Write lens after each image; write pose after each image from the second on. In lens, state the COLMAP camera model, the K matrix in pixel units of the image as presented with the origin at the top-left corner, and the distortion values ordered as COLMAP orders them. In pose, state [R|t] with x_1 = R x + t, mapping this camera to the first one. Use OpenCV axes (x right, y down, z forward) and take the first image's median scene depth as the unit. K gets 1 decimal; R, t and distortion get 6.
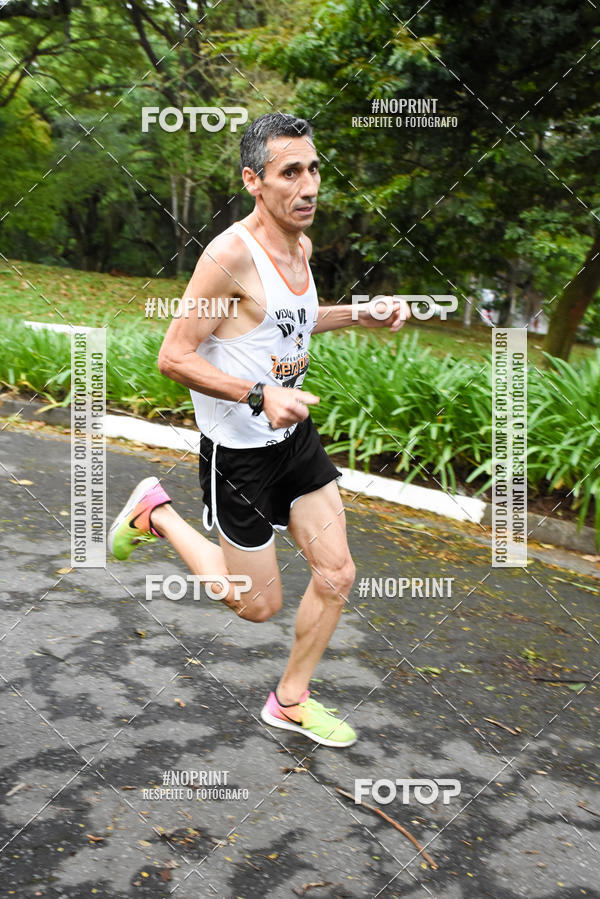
lens RADIAL K [[1127.3, 0, 303.8], [0, 1127.3, 456.4], [0, 0, 1]] dist [0.053921, 0.376693]
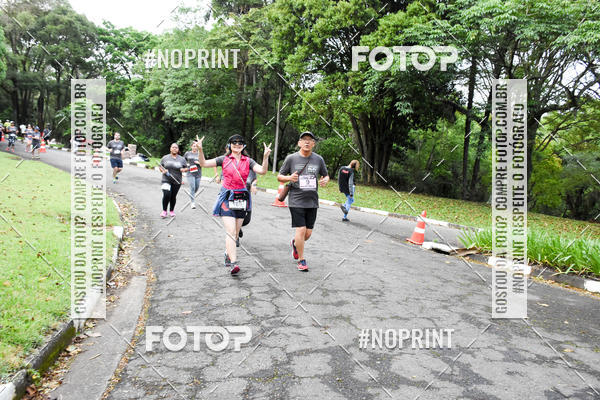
lens RADIAL K [[483.1, 0, 296.4], [0, 483.1, 203.4], [0, 0, 1]] dist [-0.145775, 0.124482]
pose [[0.748237, 0.011812, -0.663326, -0.027899], [-0.144457, 0.978752, -0.145520, 0.025598], [0.647513, 0.204706, 0.734045, 0.073666]]
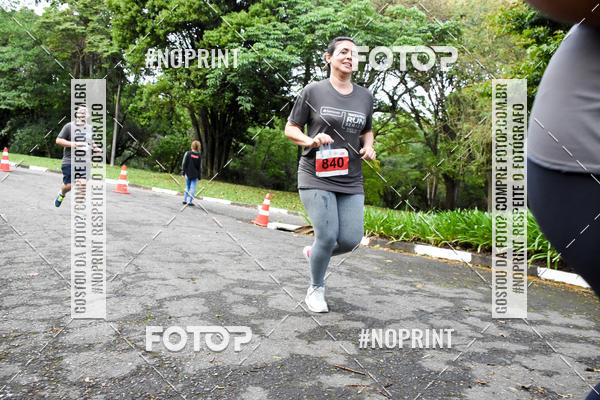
lens RADIAL K [[468.6, 0, 296.5], [0, 468.6, 201.0], [0, 0, 1]] dist [-0.149921, 0.104057]
pose [[0.928156, 0.004374, -0.372167, -0.067097], [-0.081636, 0.977974, -0.192099, 0.079727], [0.363129, 0.208680, 0.908069, 0.088368]]
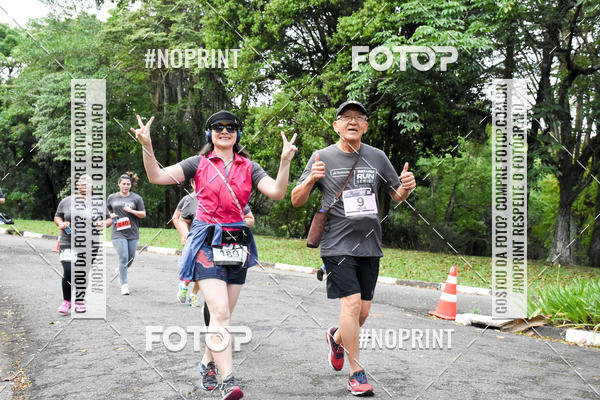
lens RADIAL K [[733.7, 0, 298.3], [0, 733.7, 203.0], [0, 0, 1]] dist [0.022090, 0.439477]
pose [[0.788952, -0.097820, -0.606618, -0.050599], [-0.081534, 0.961850, -0.261143, 0.063269], [0.609021, 0.255490, 0.750878, 0.089435]]
